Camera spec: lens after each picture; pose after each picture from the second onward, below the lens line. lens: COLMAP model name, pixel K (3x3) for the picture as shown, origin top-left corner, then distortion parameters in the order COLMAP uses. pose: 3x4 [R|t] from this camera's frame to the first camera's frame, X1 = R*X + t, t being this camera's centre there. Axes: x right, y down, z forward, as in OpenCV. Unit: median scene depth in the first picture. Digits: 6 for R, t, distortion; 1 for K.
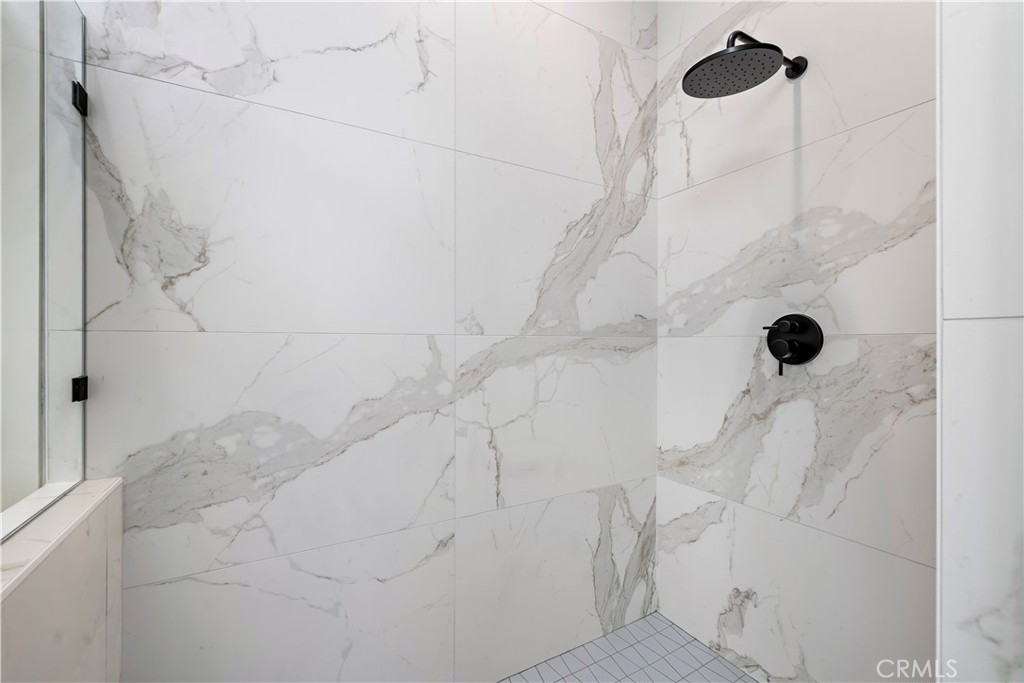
lens RADIAL K [[436.5, 0, 514.9], [0, 436.5, 343.3], [0, 0, 1]] dist [0.003464, 0.000581]
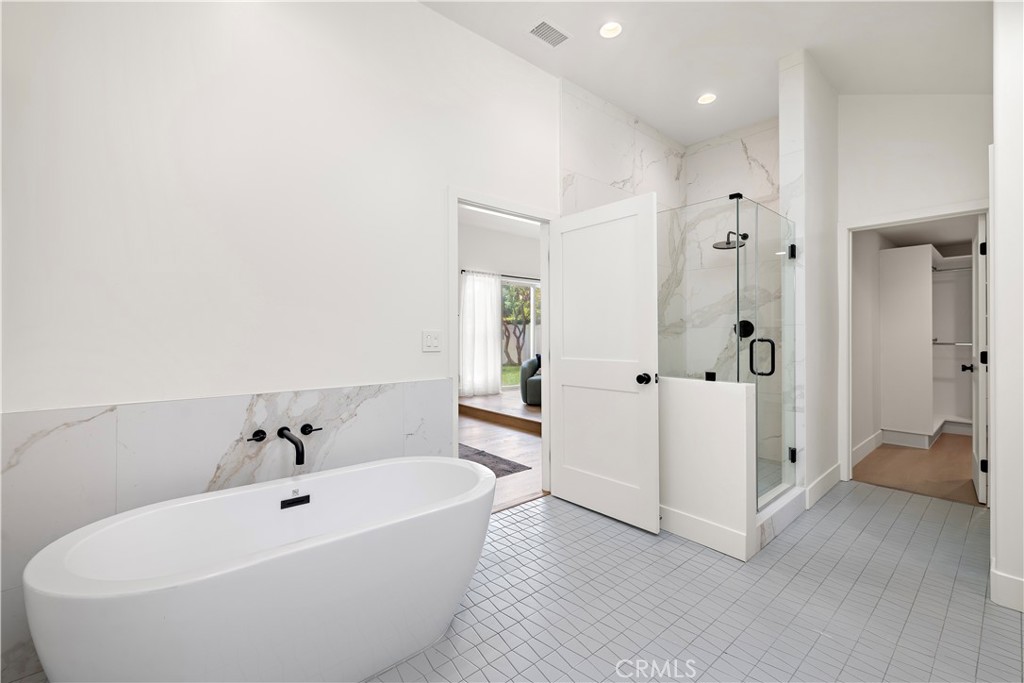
lens RADIAL K [[436.5, 0, 509.0], [0, 436.5, 335.8], [0, 0, 1]] dist [0.003464, 0.000581]
pose [[0.981746, -0.004865, 0.190134, -1.160694], [0.005083, 0.999987, -0.000659, 0.026310], [-0.190128, 0.001614, 0.981758, -1.246746]]
